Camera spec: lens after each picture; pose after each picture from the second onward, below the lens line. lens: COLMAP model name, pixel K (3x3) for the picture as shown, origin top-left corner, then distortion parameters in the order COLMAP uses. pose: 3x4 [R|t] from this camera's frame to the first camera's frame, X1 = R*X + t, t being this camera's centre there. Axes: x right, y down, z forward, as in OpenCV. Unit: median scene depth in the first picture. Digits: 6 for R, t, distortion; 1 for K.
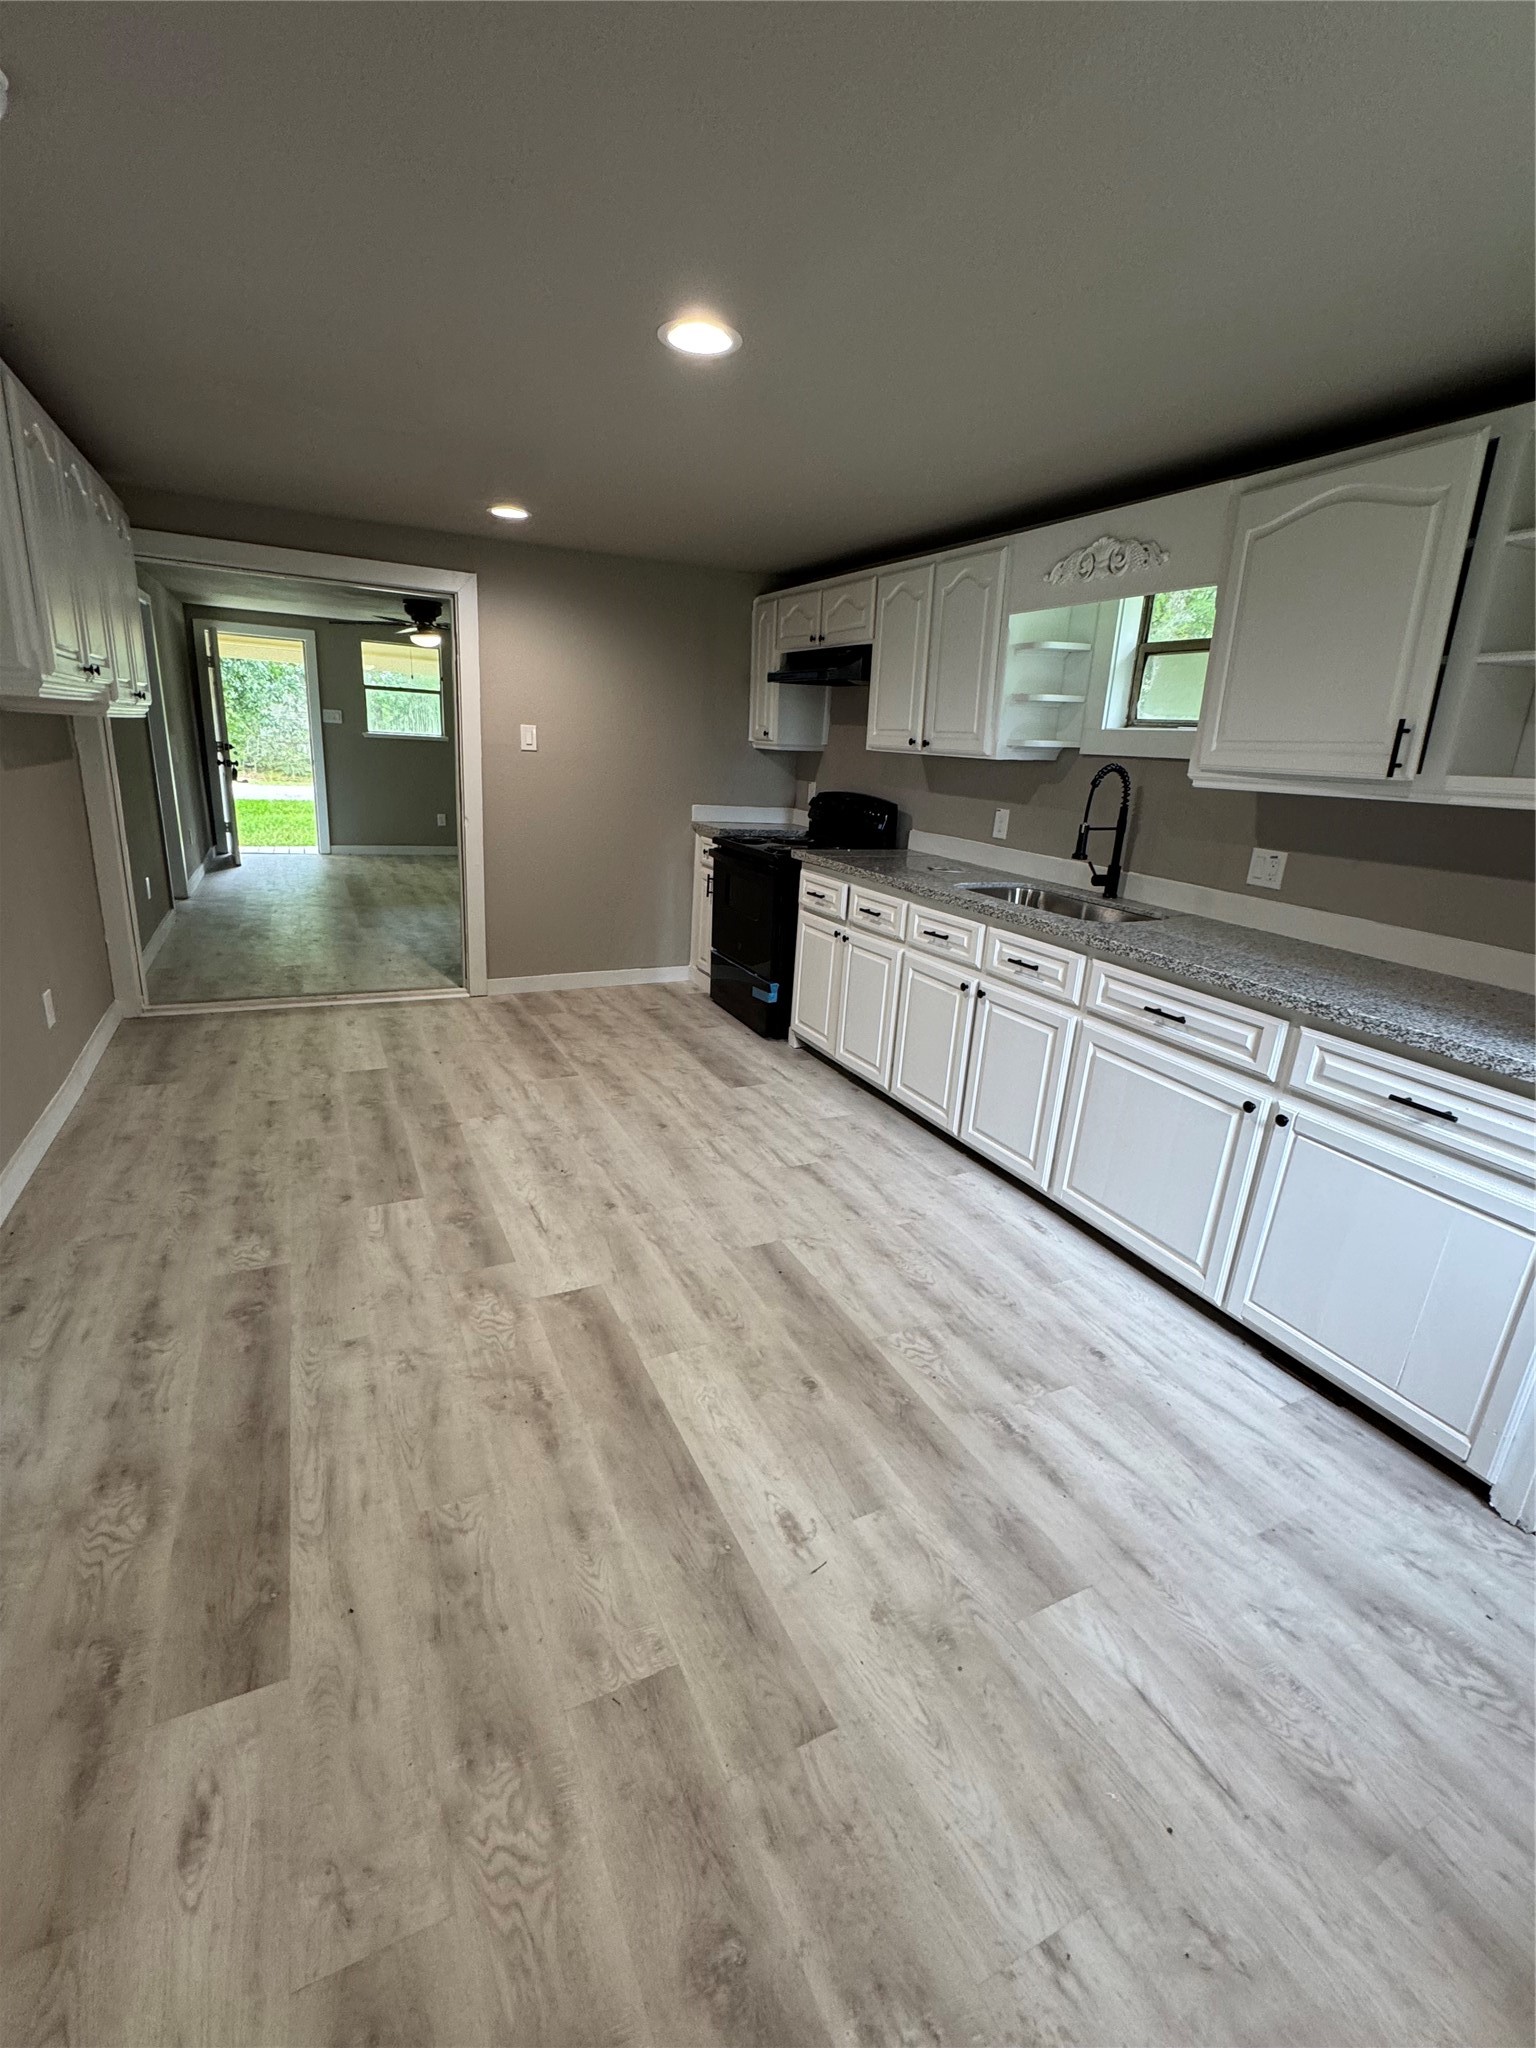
lens RADIAL K [[903.7, 0, 765.7], [0, 903.7, 1021.9], [0, 0, 1]] dist [-0.002835, 0.000404]
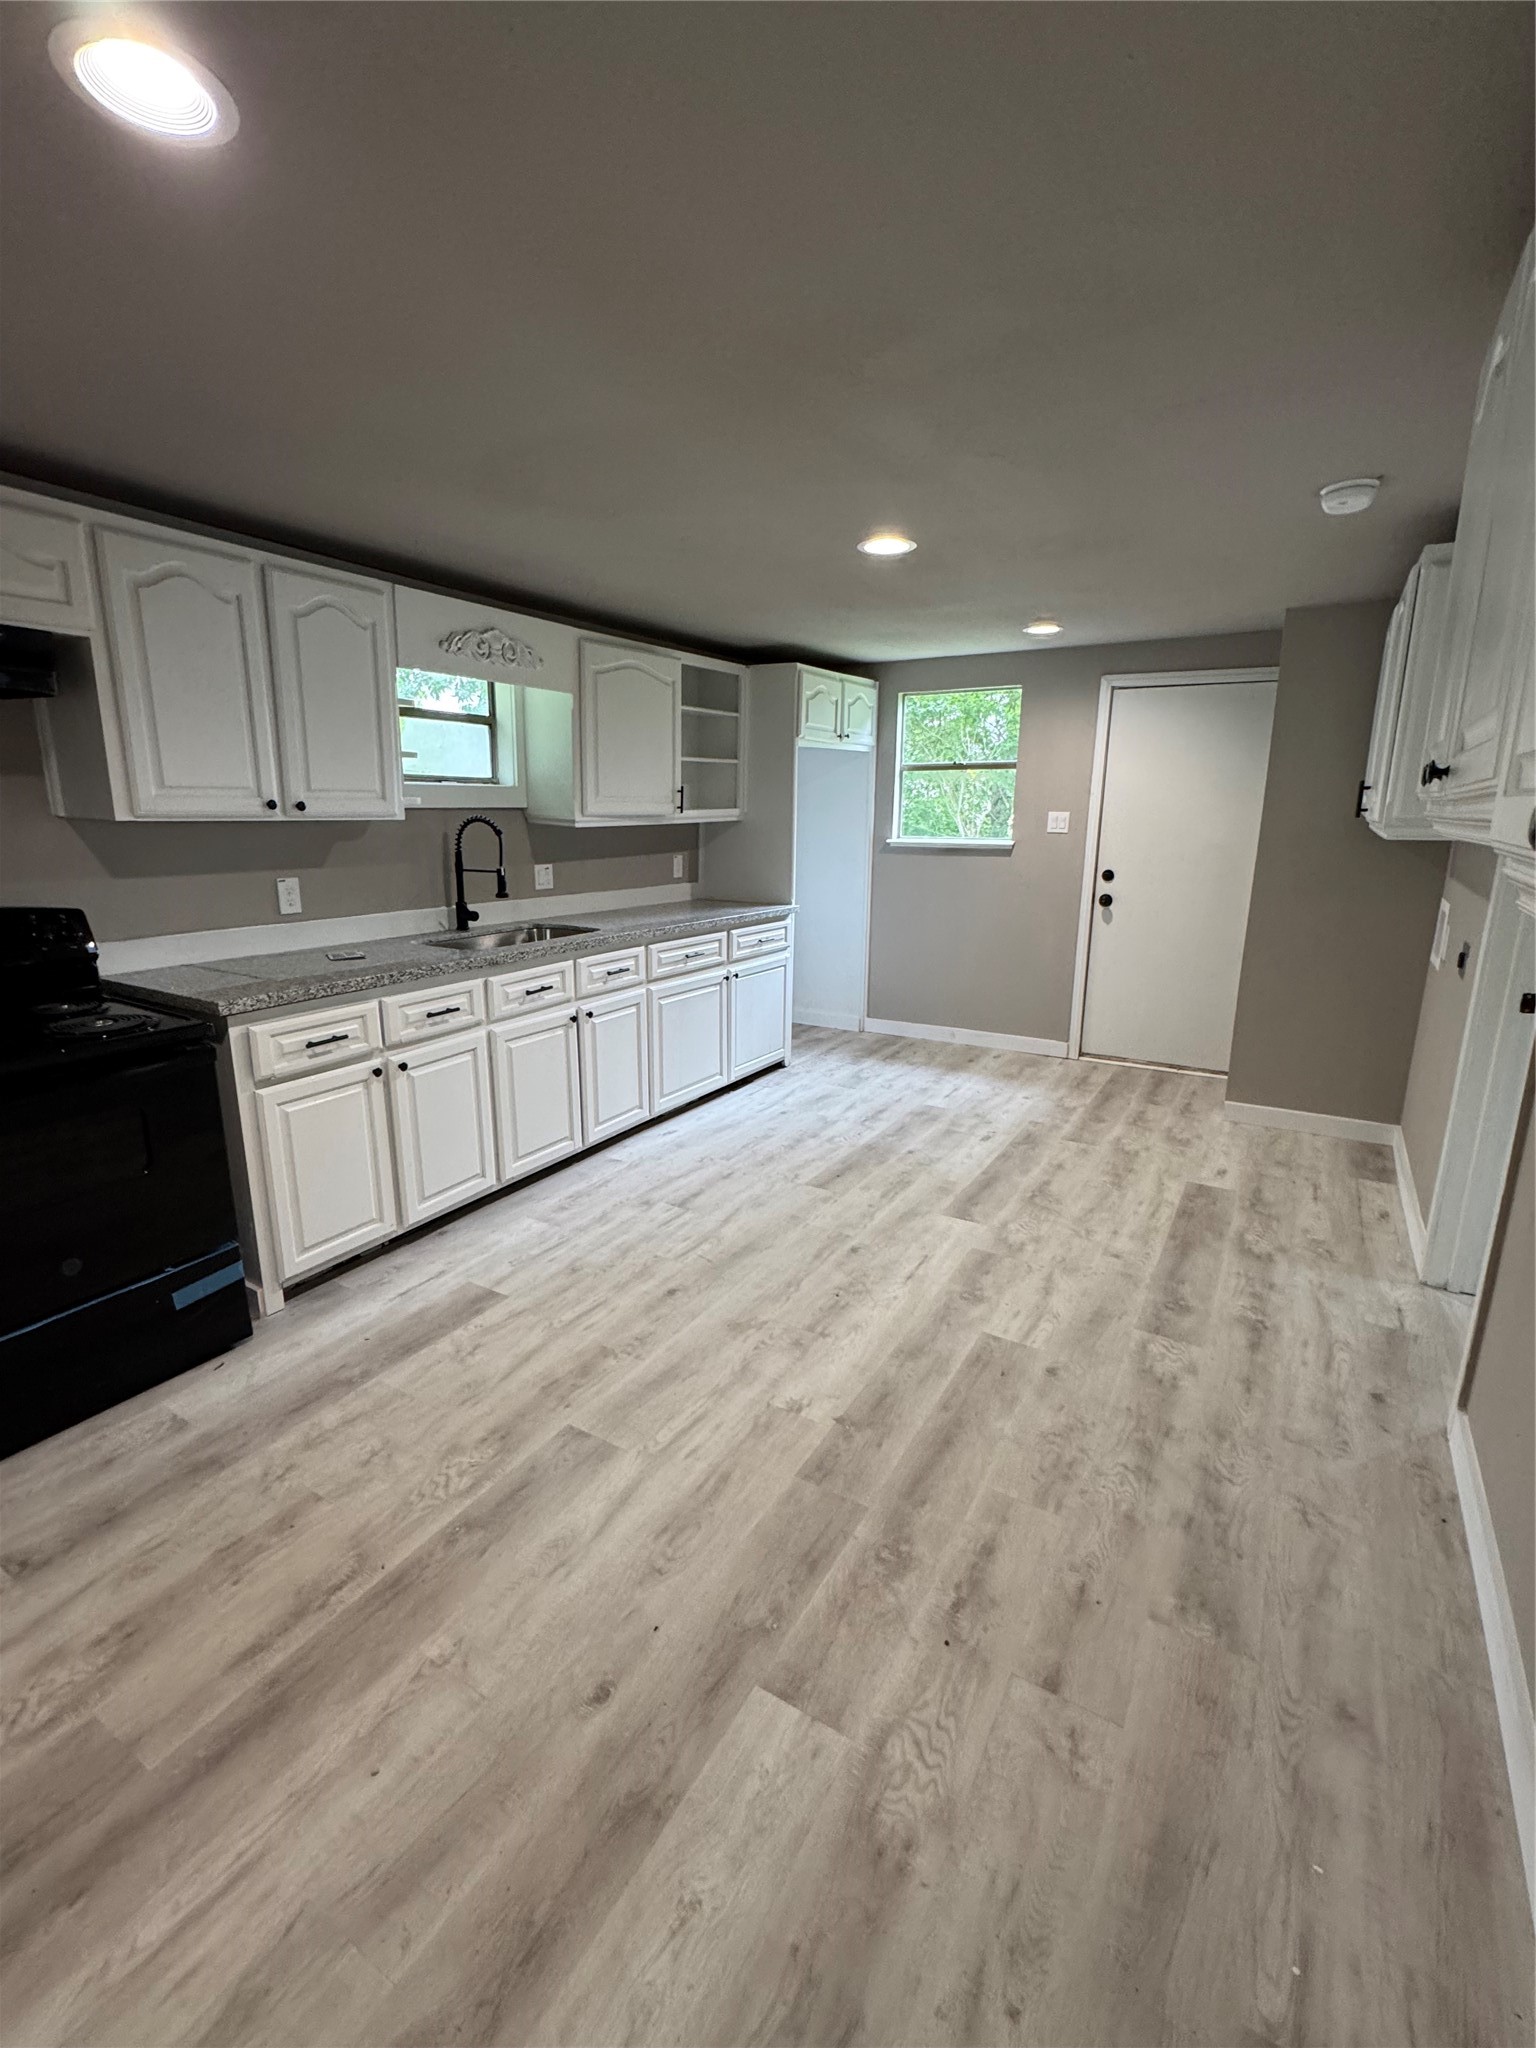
lens RADIAL K [[903.7, 0, 766.4], [0, 903.7, 1025.2], [0, 0, 1]] dist [-0.002835, 0.000404]
pose [[-0.539572, -0.256882, 0.801794, -0.910497], [0.212453, 0.879959, 0.424896, -0.512915], [-0.814694, 0.399605, -0.420225, 1.430829]]
